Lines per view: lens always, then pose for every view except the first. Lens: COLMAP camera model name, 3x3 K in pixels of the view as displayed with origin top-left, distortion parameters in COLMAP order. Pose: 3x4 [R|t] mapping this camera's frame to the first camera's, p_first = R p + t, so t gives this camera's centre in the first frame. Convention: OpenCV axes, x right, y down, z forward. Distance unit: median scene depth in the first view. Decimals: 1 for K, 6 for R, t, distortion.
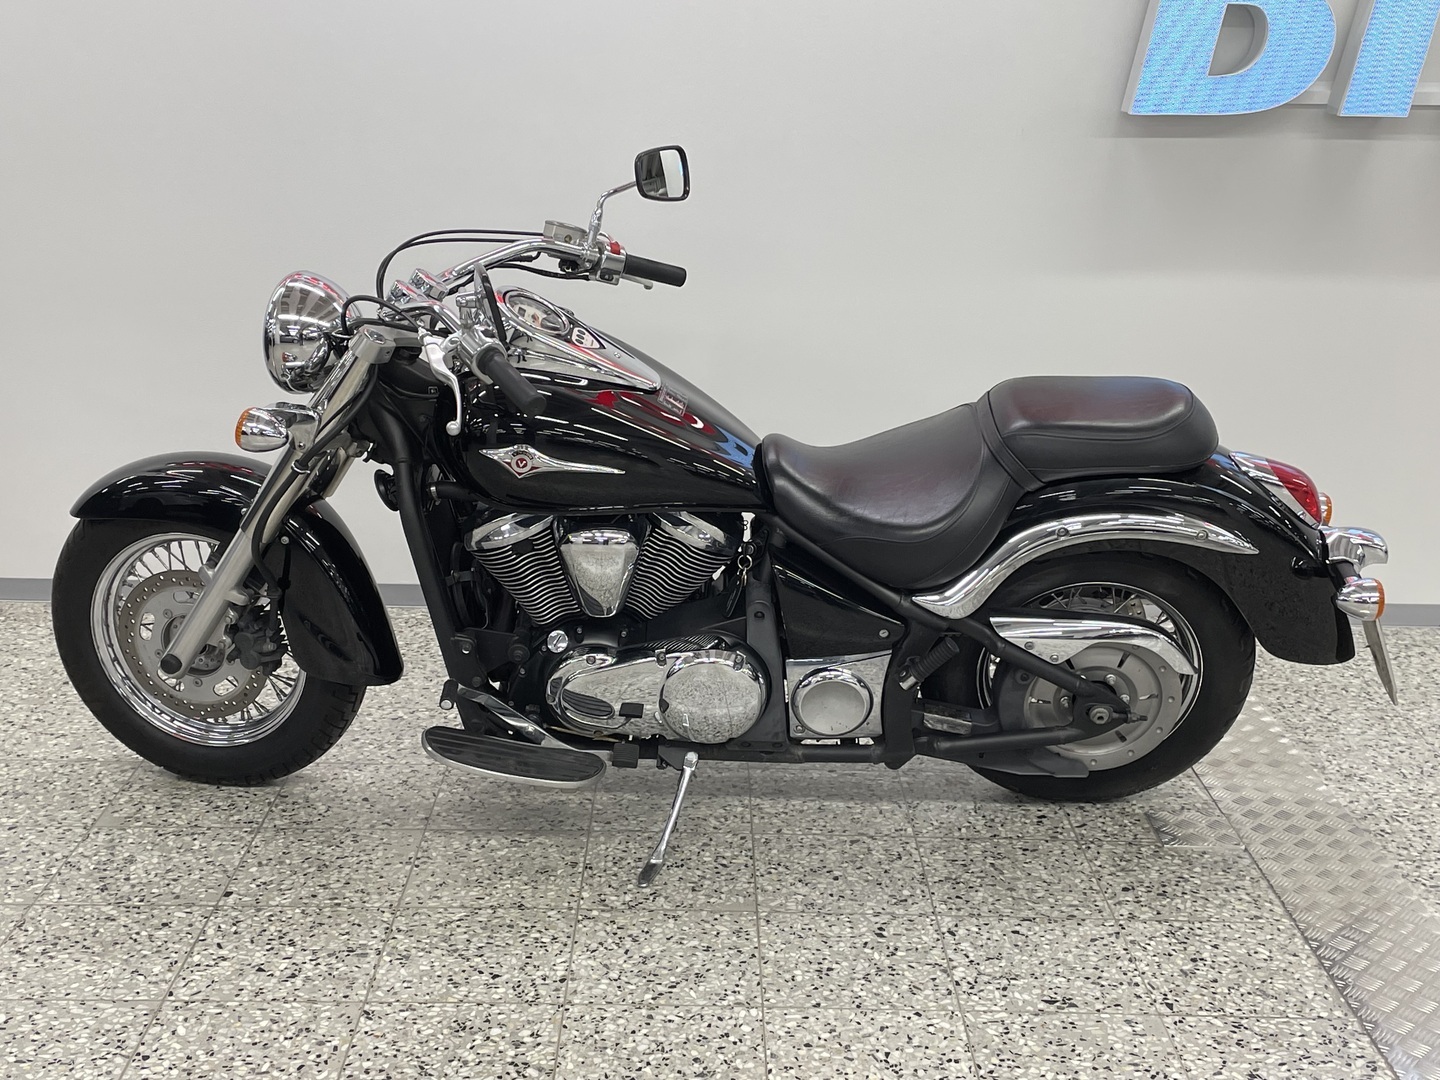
lens RADIAL K [[1807.4, 0, 725.2], [0, 1807.4, 540.5], [0, 0, 1]] dist [0.057941, 0.000000]
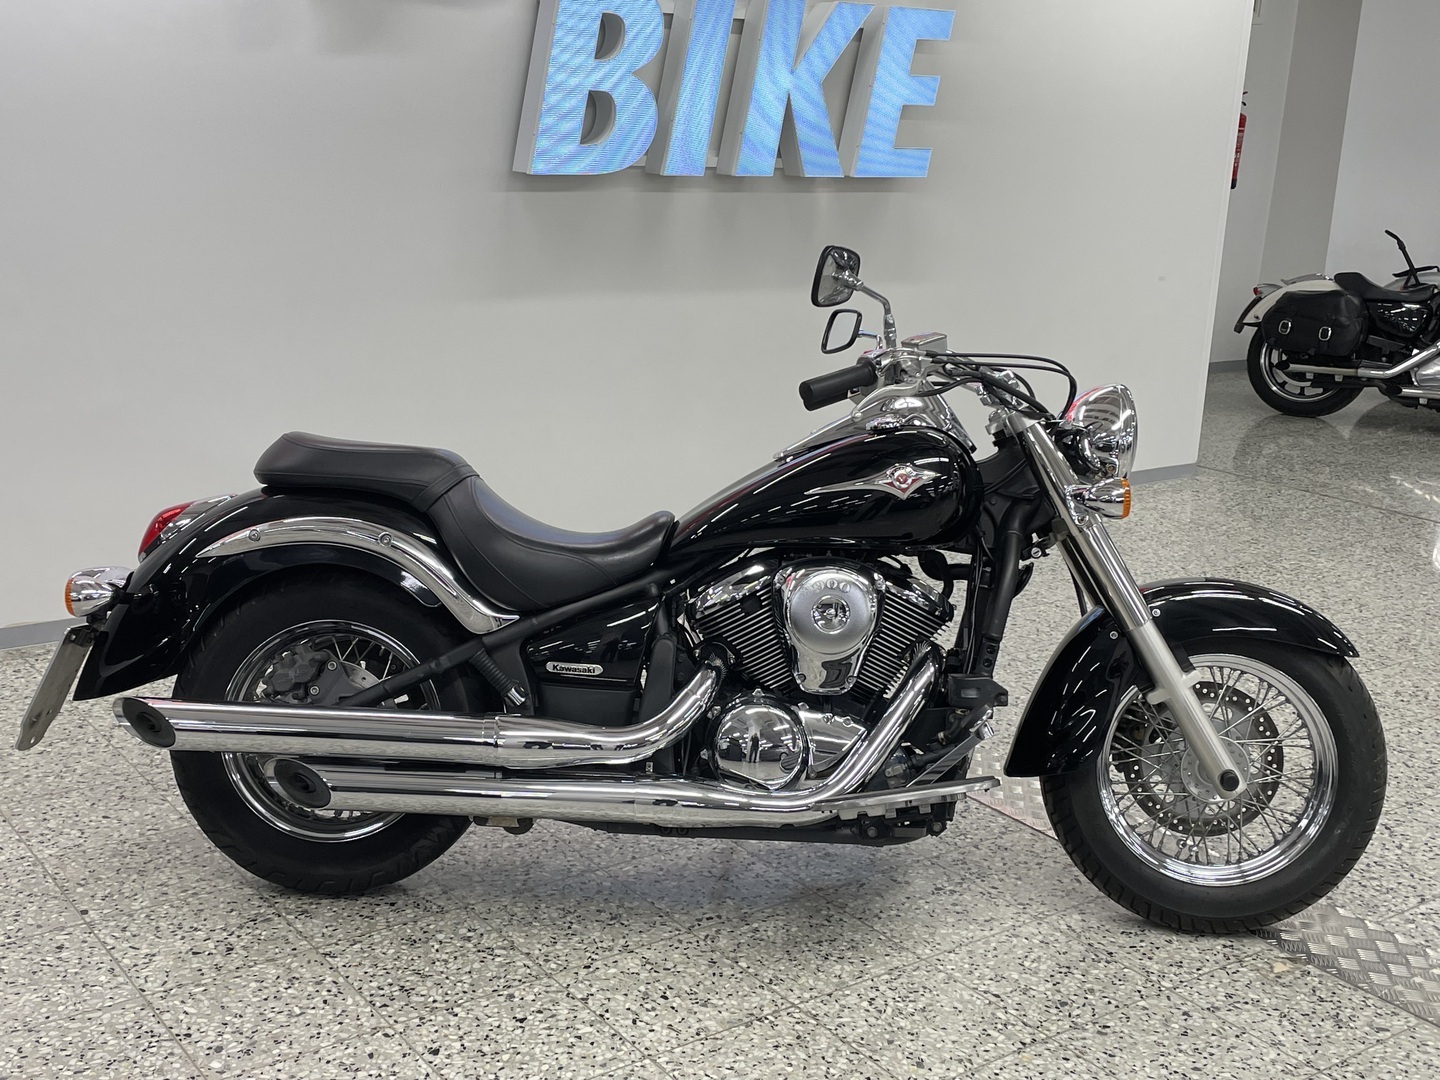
lens RADIAL K [[1688.3, 0, 716.8], [0, 1688.3, 537.7], [0, 0, 1]] dist [0.058361, 0.000000]
pose [[0.808042, -0.133988, 0.573686, -0.511756], [0.136749, 0.989854, 0.038576, -0.012240], [-0.573034, 0.047280, 0.818166, -0.049623]]
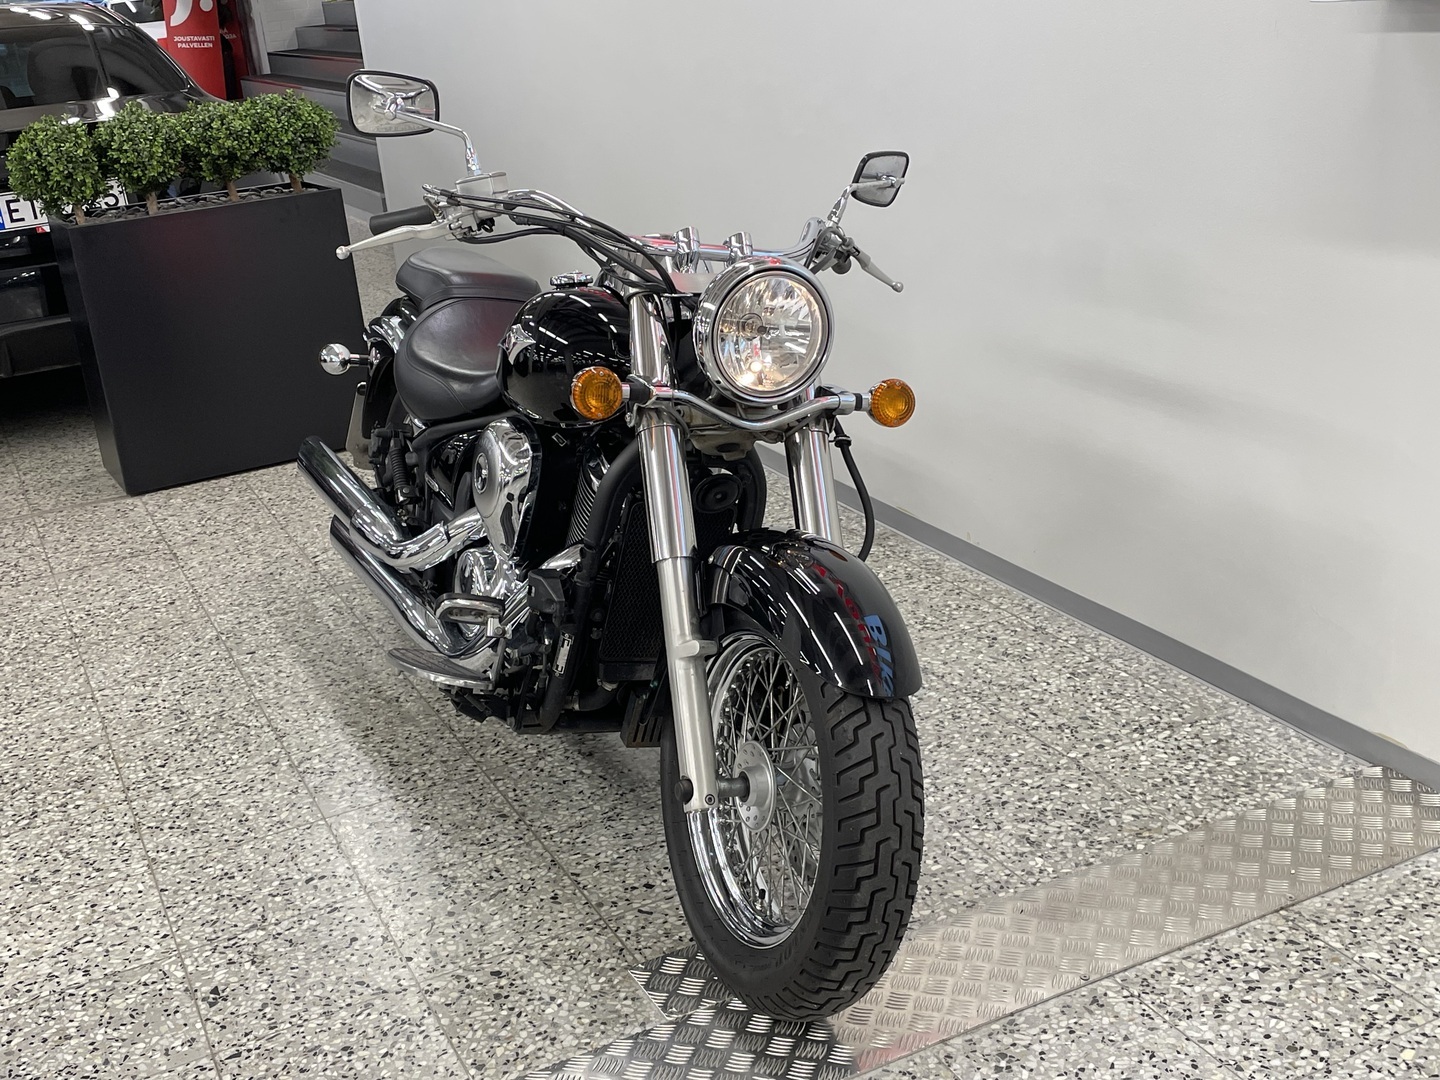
lens RADIAL K [[1688.3, 0, 710.7], [0, 1688.3, 536.7], [0, 0, 1]] dist [0.058361, 0.000000]
pose [[0.420020, 0.244952, -0.873831, 0.933745], [-0.149093, 0.968426, 0.199806, -0.189084], [0.895184, 0.046359, 0.443279, 0.730697]]
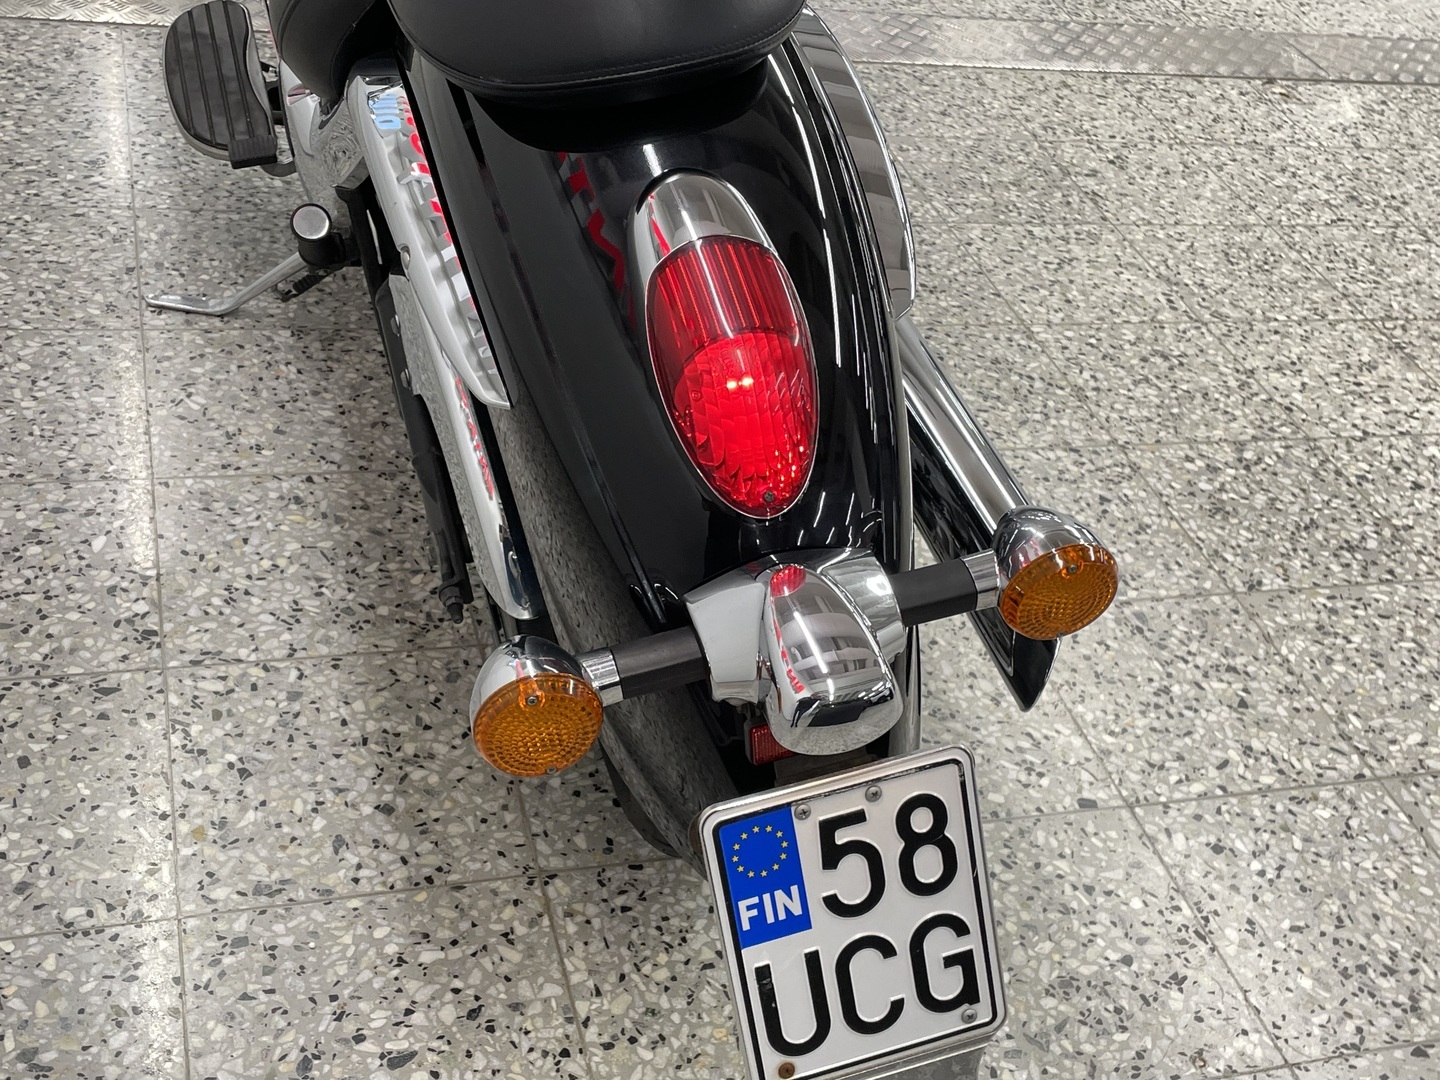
lens RADIAL K [[1688.3, 0, 717.5], [0, 1688.3, 535.4], [0, 0, 1]] dist [0.058361, 0.000000]
pose [[-0.268336, -0.640241, 0.719783, -0.572058], [0.097064, 0.725413, 0.681435, -0.251880], [-0.958423, 0.252718, -0.132510, 1.146527]]
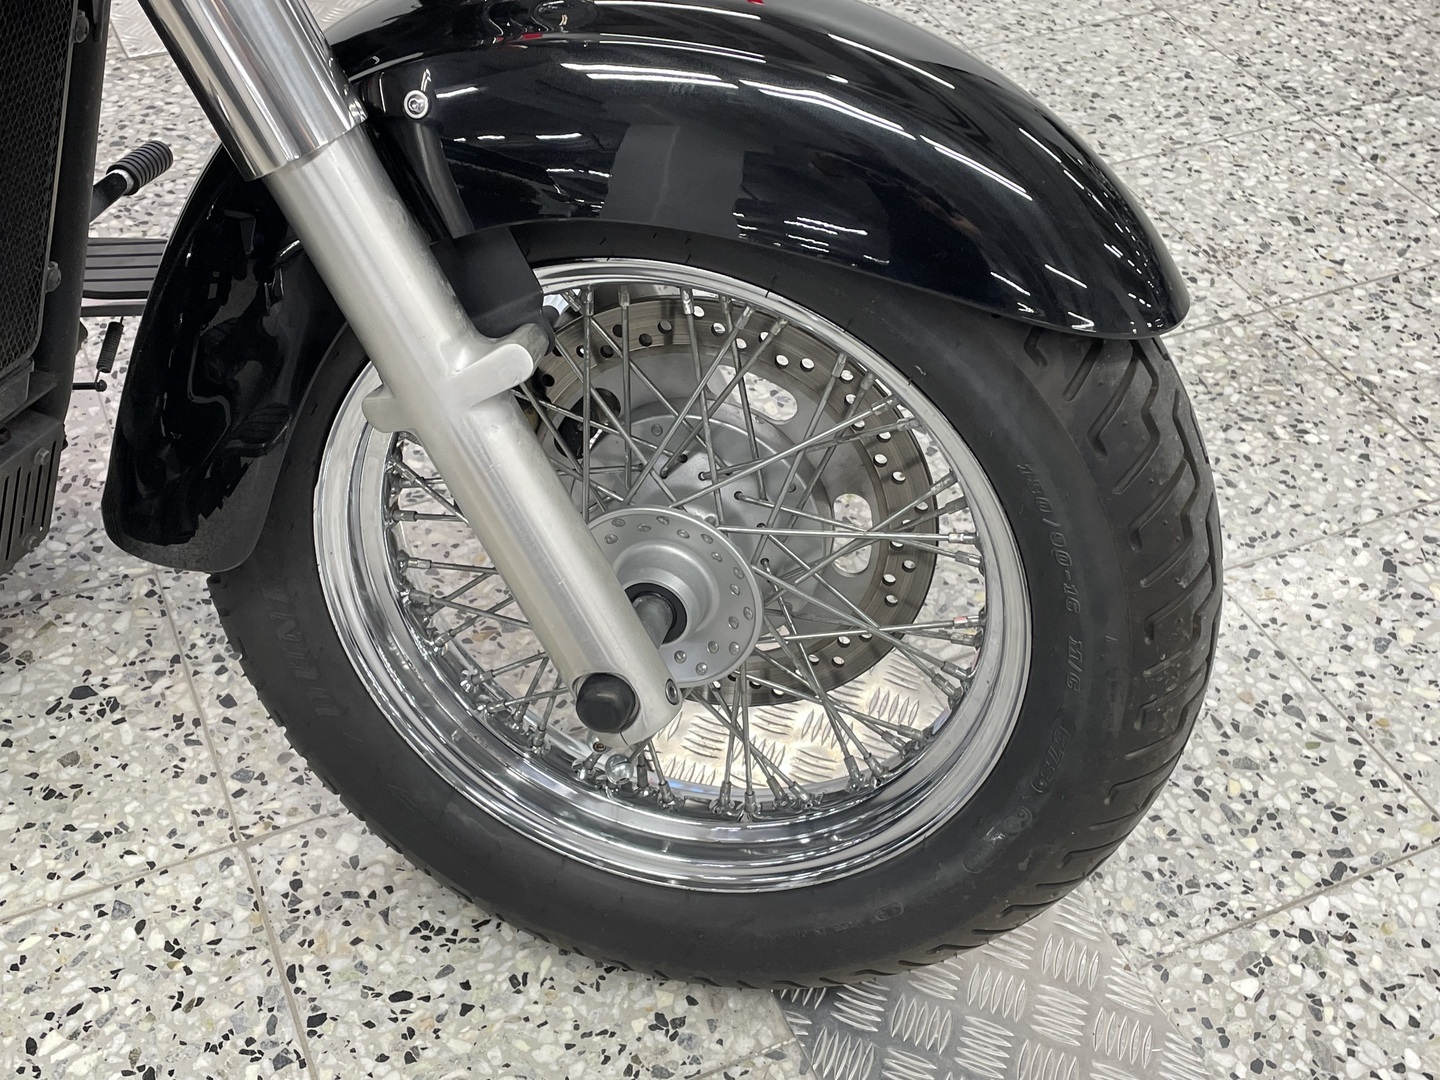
lens RADIAL K [[1688.3, 0, 720.6], [0, 1688.3, 532.1], [0, 0, 1]] dist [0.058361, 0.000000]
pose [[0.910207, -0.268860, 0.315019, 0.207926], [0.089451, 0.870305, 0.484322, 0.039808], [-0.404378, -0.412655, 0.816208, 0.357155]]
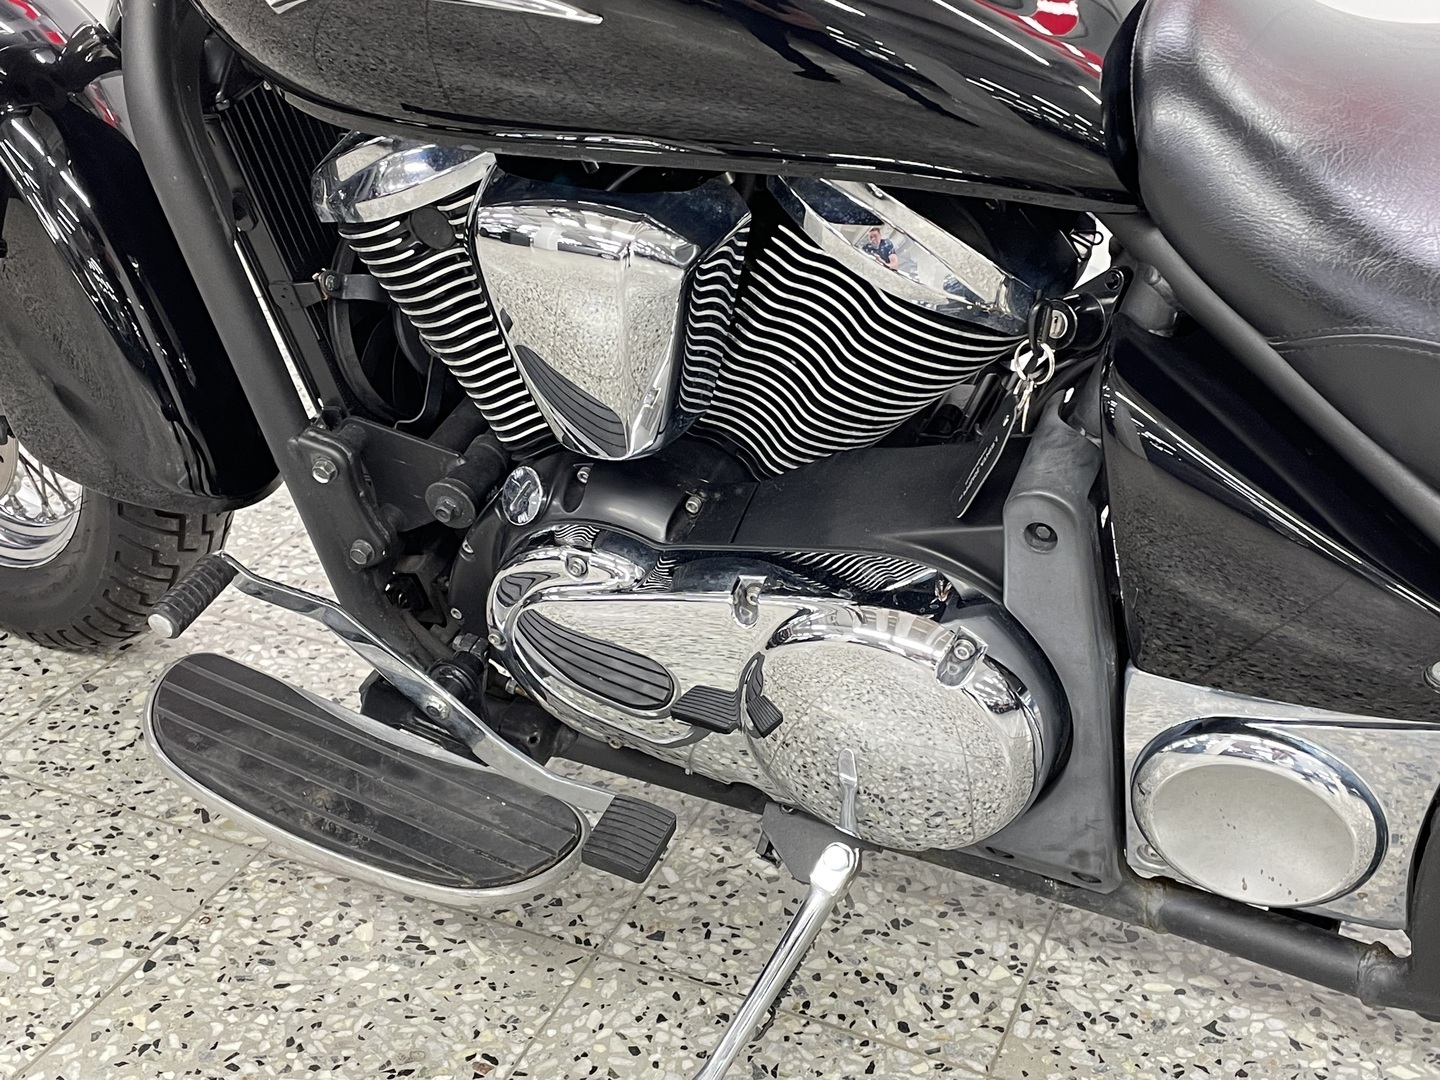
lens RADIAL K [[1807.4, 0, 687.4], [0, 1807.4, 536.8], [0, 0, 1]] dist [0.057941, 0.000000]
pose [[0.911128, 0.183141, -0.369195, 0.081834], [-0.114025, 0.972889, 0.201209, -0.015964], [0.396036, -0.141229, 0.907309, 0.694127]]
